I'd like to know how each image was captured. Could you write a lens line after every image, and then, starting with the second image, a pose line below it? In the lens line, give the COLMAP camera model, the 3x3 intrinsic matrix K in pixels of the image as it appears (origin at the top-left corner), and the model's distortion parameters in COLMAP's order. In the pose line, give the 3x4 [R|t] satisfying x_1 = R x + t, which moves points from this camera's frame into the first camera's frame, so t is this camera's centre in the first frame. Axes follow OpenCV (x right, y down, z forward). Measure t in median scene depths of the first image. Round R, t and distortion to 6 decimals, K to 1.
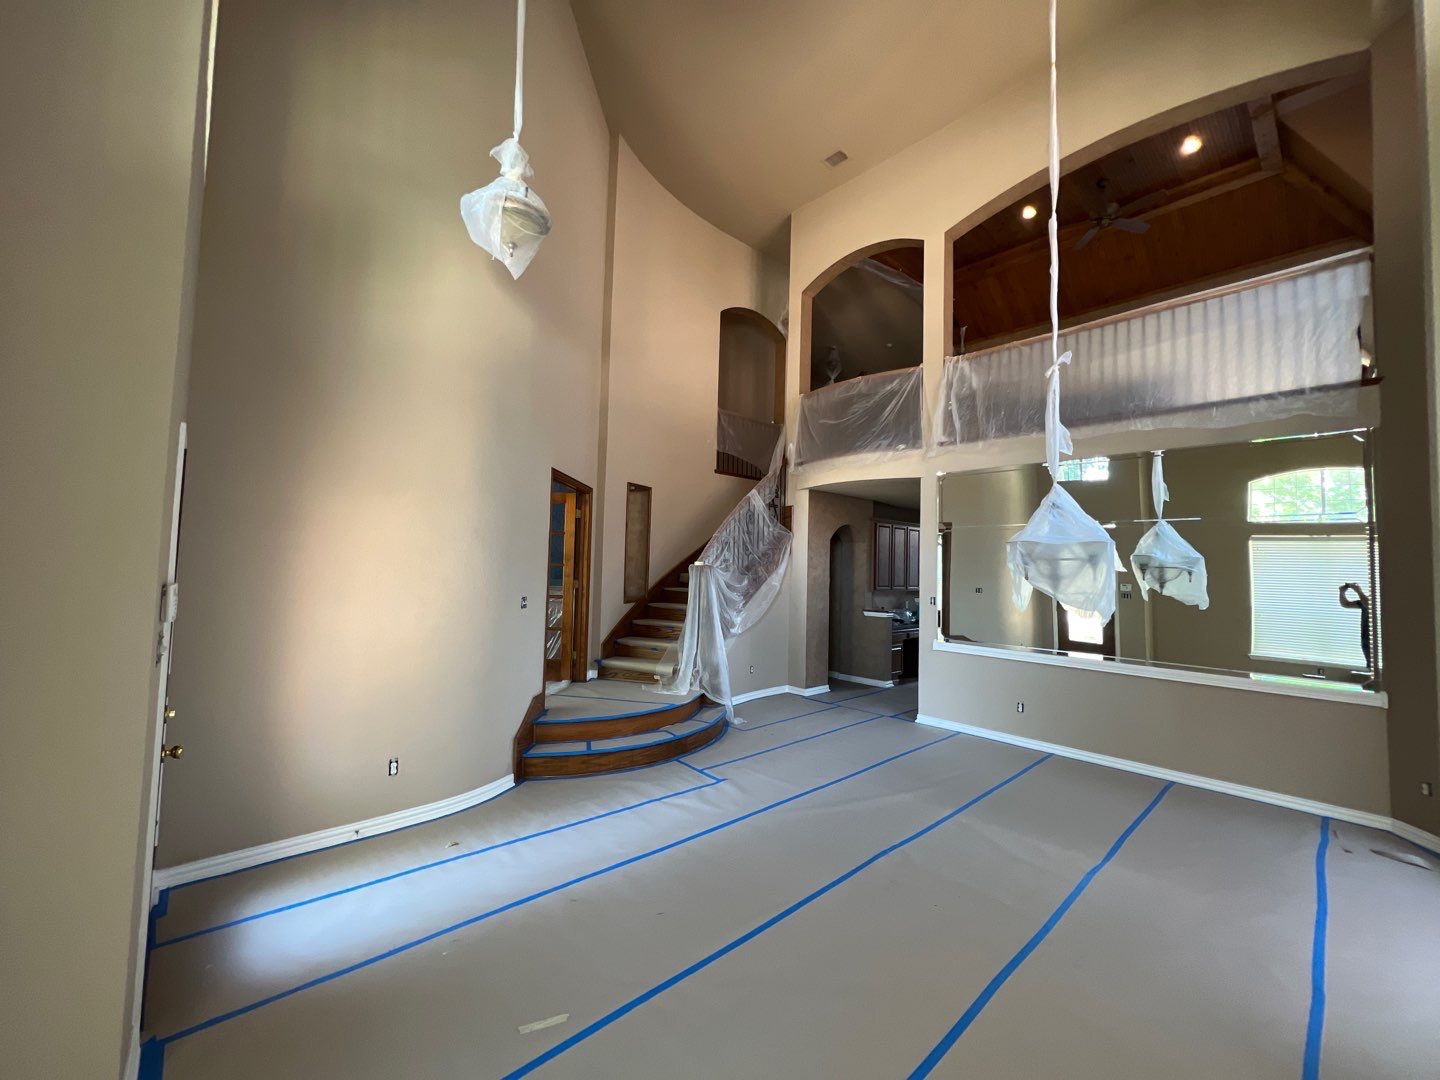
lens RADIAL K [[573.2, 0, 720.0], [0, 573.2, 540.0], [0, 0, 1]] dist [-0.002337, -0.000632]
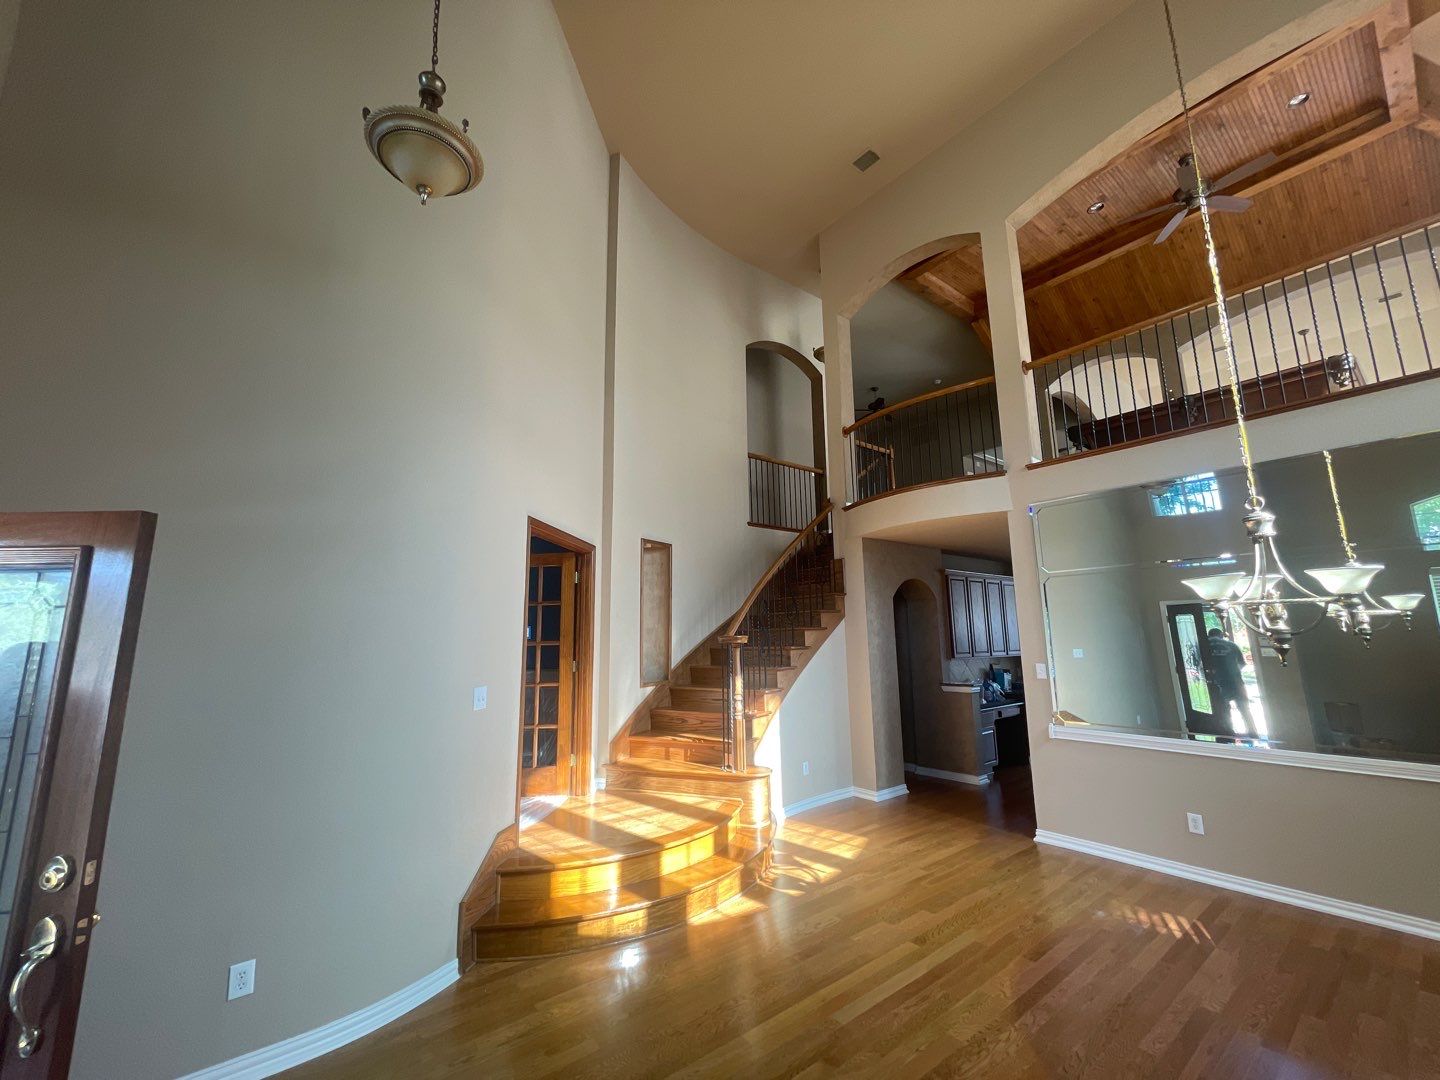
lens RADIAL K [[573.2, 0, 720.0], [0, 573.2, 540.0], [0, 0, 1]] dist [-0.002337, -0.000632]
pose [[0.995631, -0.054887, -0.075540, 0.014858], [0.045139, 0.991106, -0.125189, 0.010412], [0.081740, 0.121232, 0.989253, 0.181684]]
